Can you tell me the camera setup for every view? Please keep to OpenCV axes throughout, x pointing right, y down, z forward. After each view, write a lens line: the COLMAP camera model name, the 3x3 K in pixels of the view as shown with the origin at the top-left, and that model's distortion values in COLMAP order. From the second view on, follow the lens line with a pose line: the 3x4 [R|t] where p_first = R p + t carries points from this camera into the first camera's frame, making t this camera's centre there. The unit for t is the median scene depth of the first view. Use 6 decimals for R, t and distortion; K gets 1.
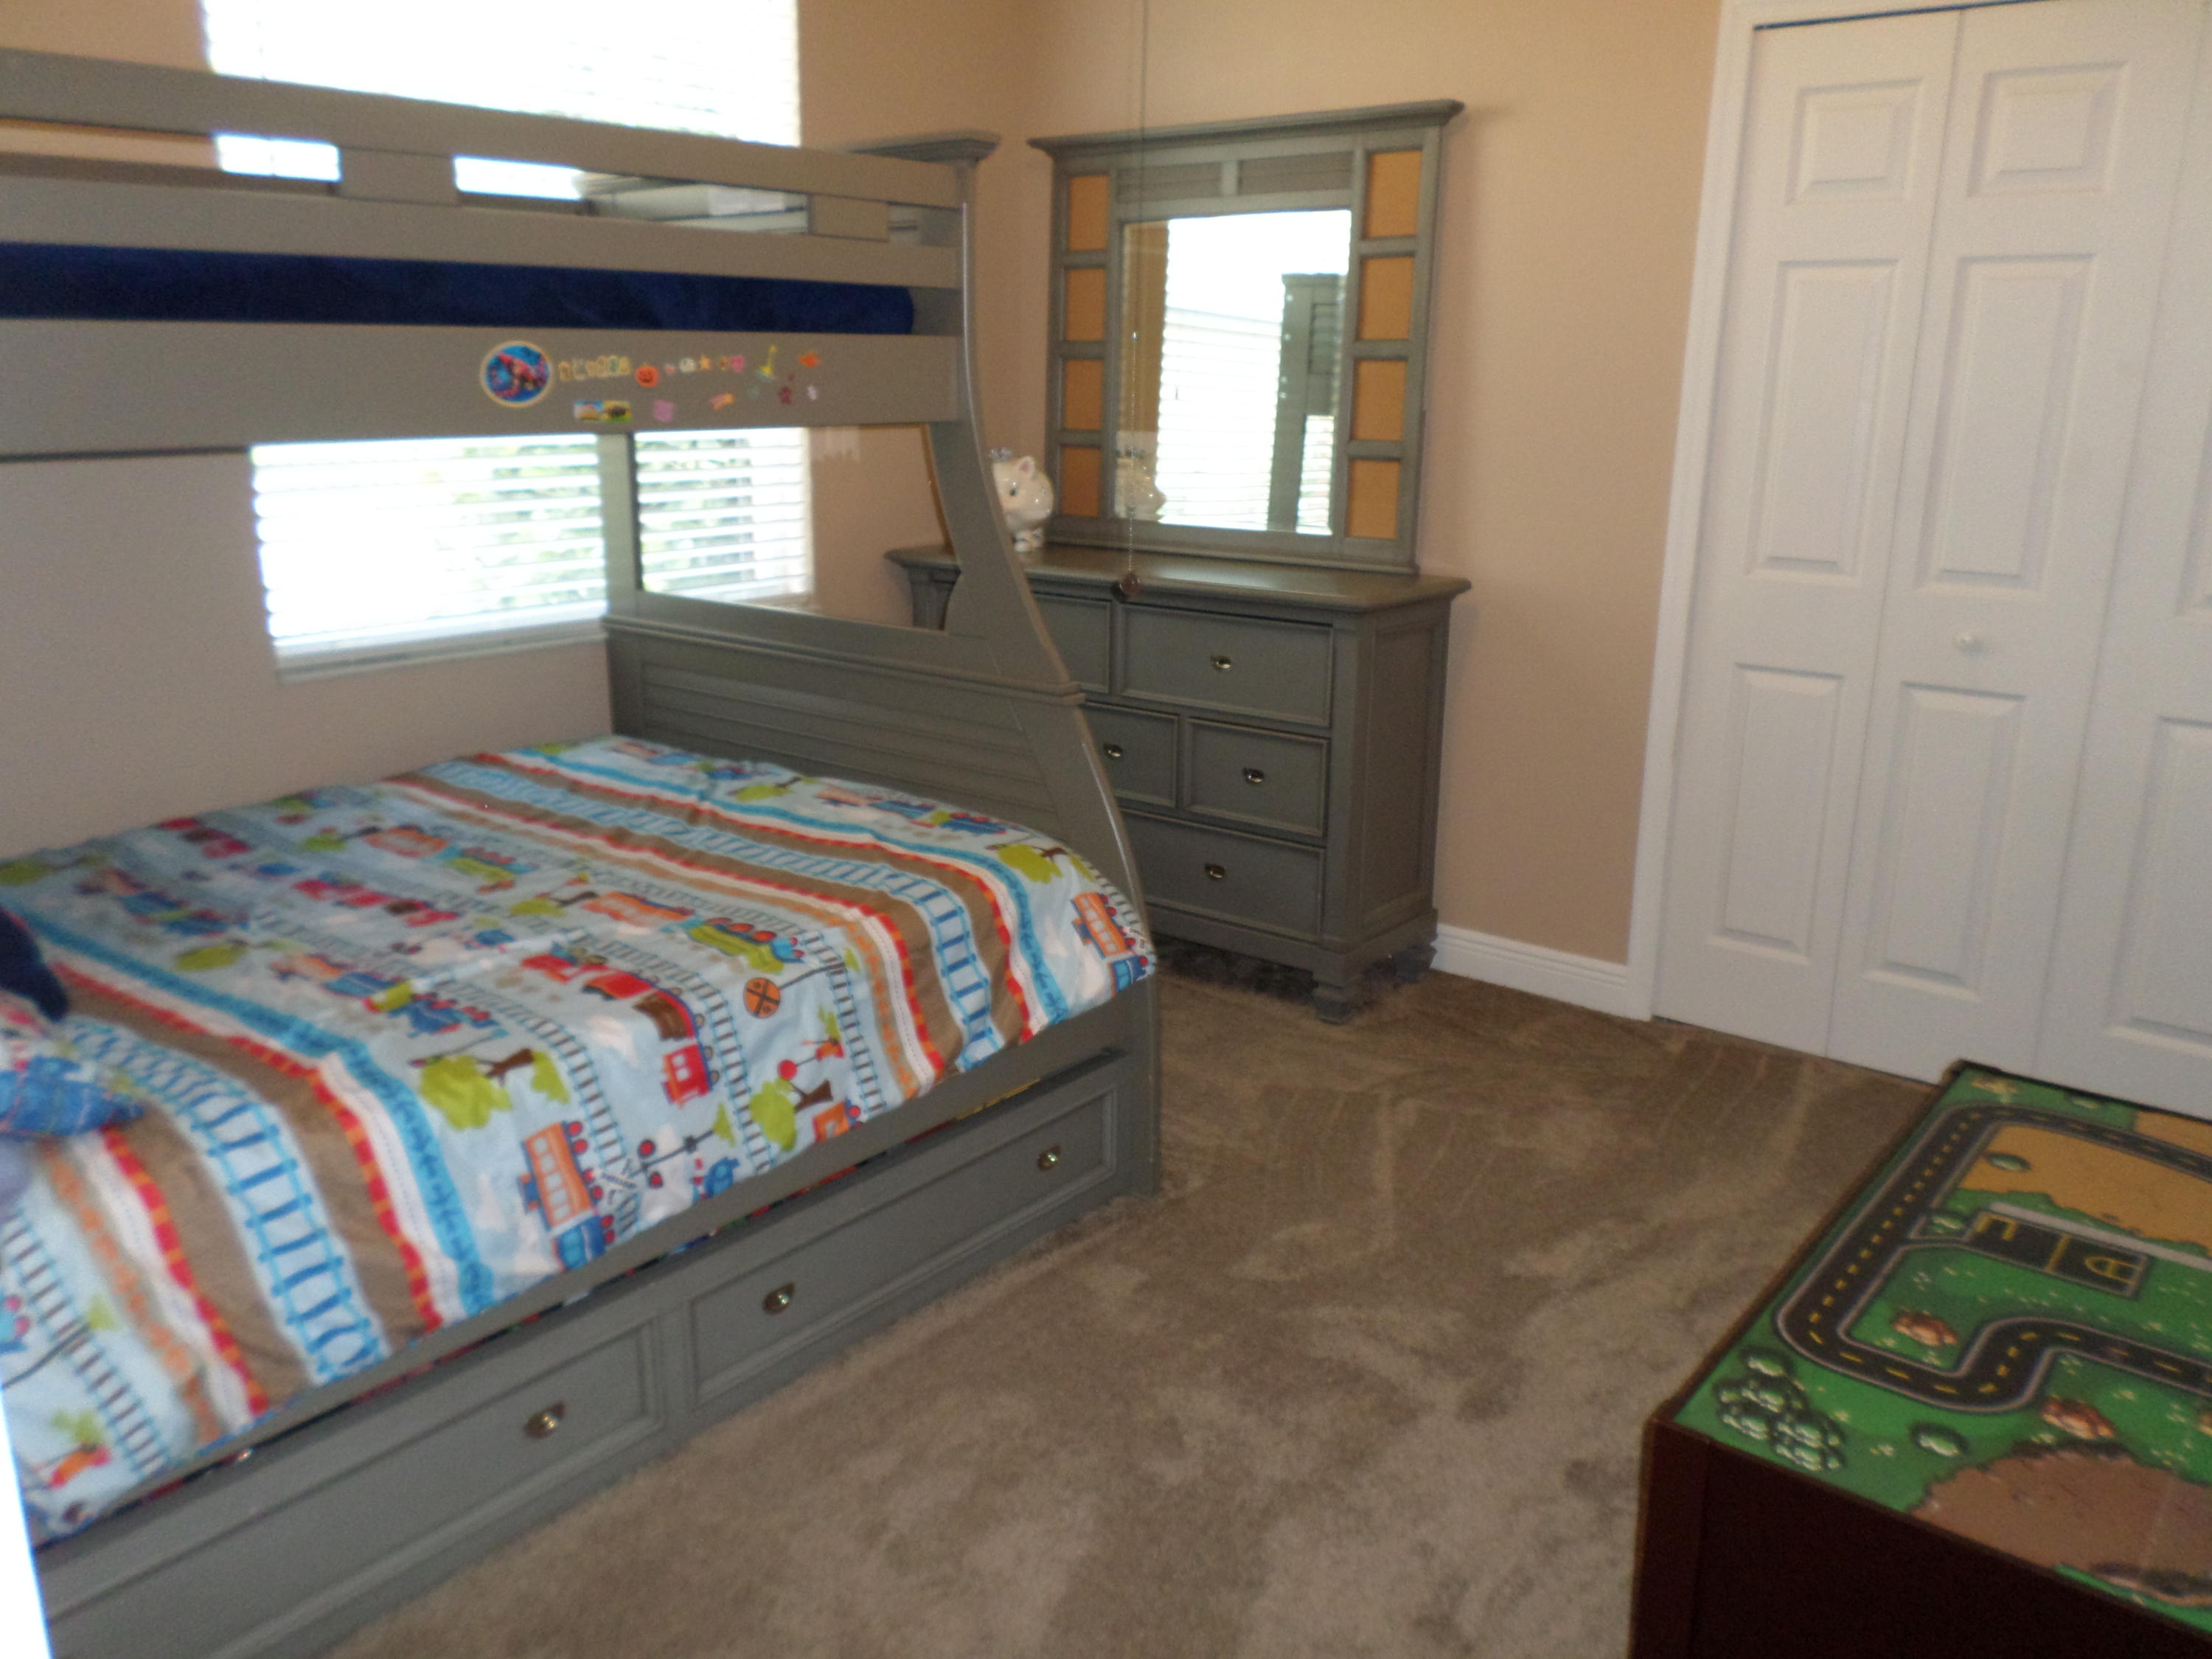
lens RADIAL K [[1715.8, 0, 1107.3], [0, 1715.8, 833.5], [0, 0, 1]] dist [0.003383, -0.000460]
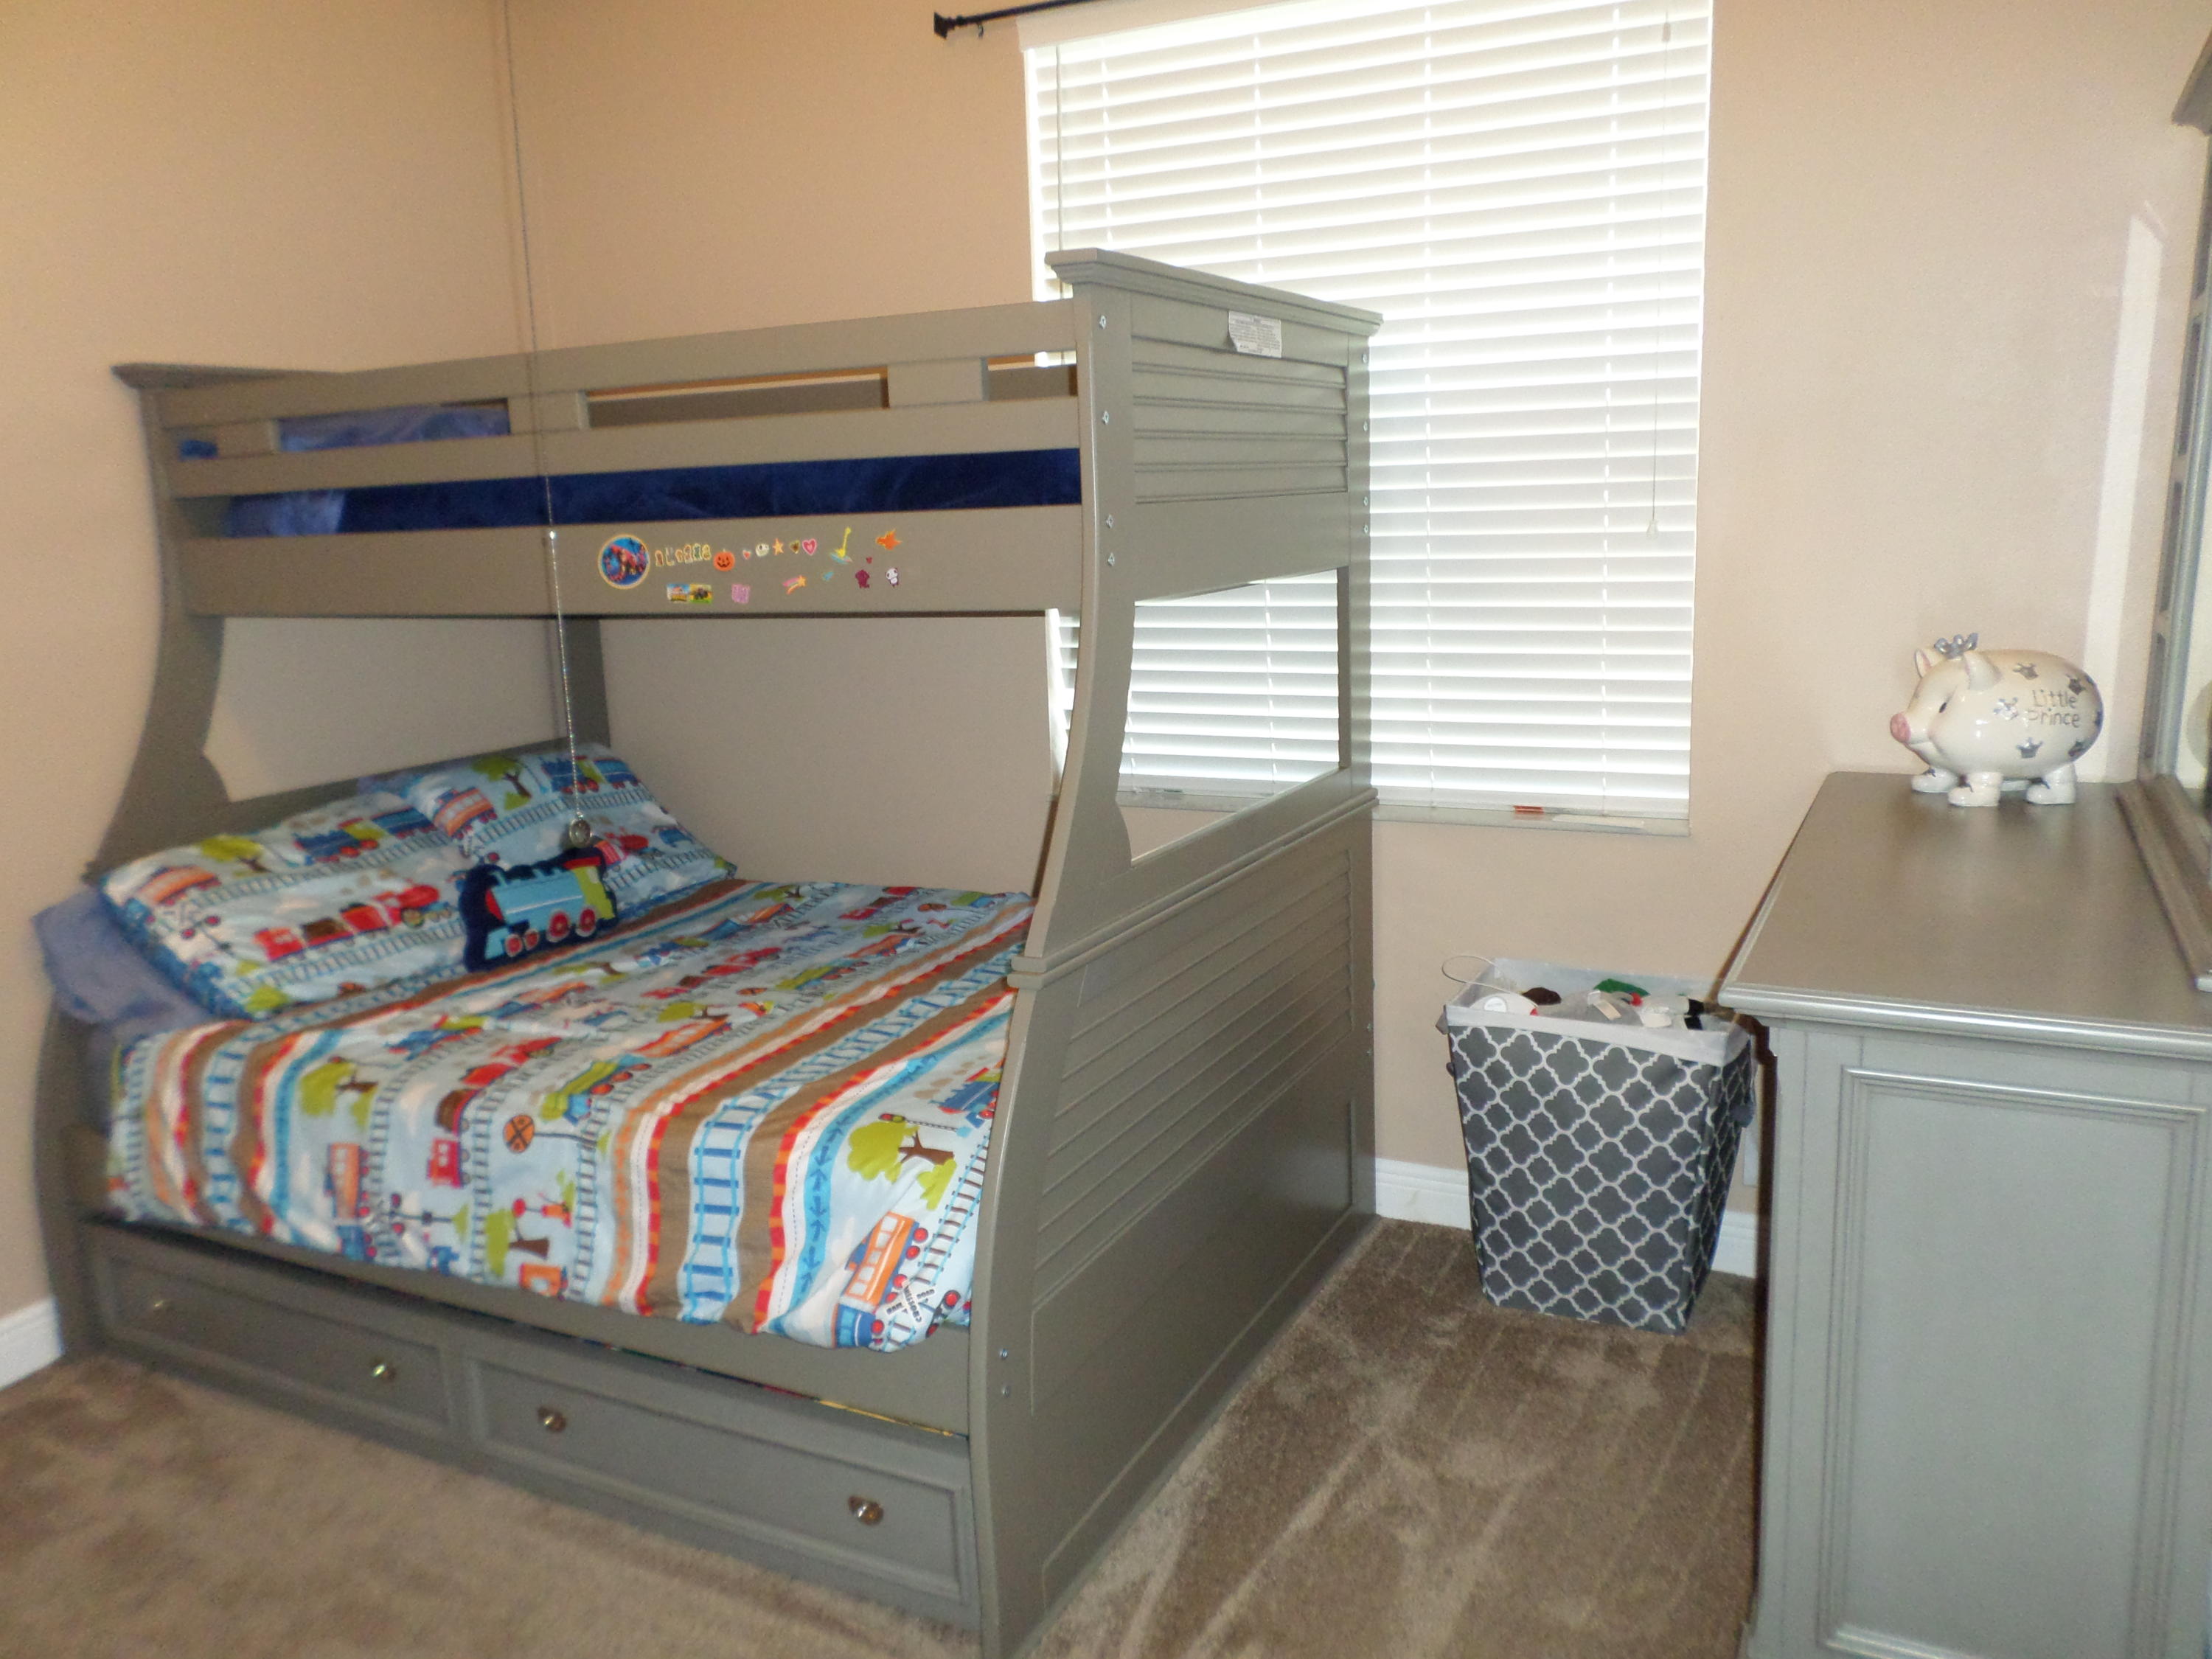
lens RADIAL K [[1715.8, 0, 1105.2], [0, 1715.8, 830.3], [0, 0, 1]] dist [0.003383, -0.000460]
pose [[0.199270, 0.177593, -0.963718, 0.867097], [-0.217111, 0.967002, 0.133306, -0.308768], [0.955591, 0.182670, 0.231252, 1.045900]]
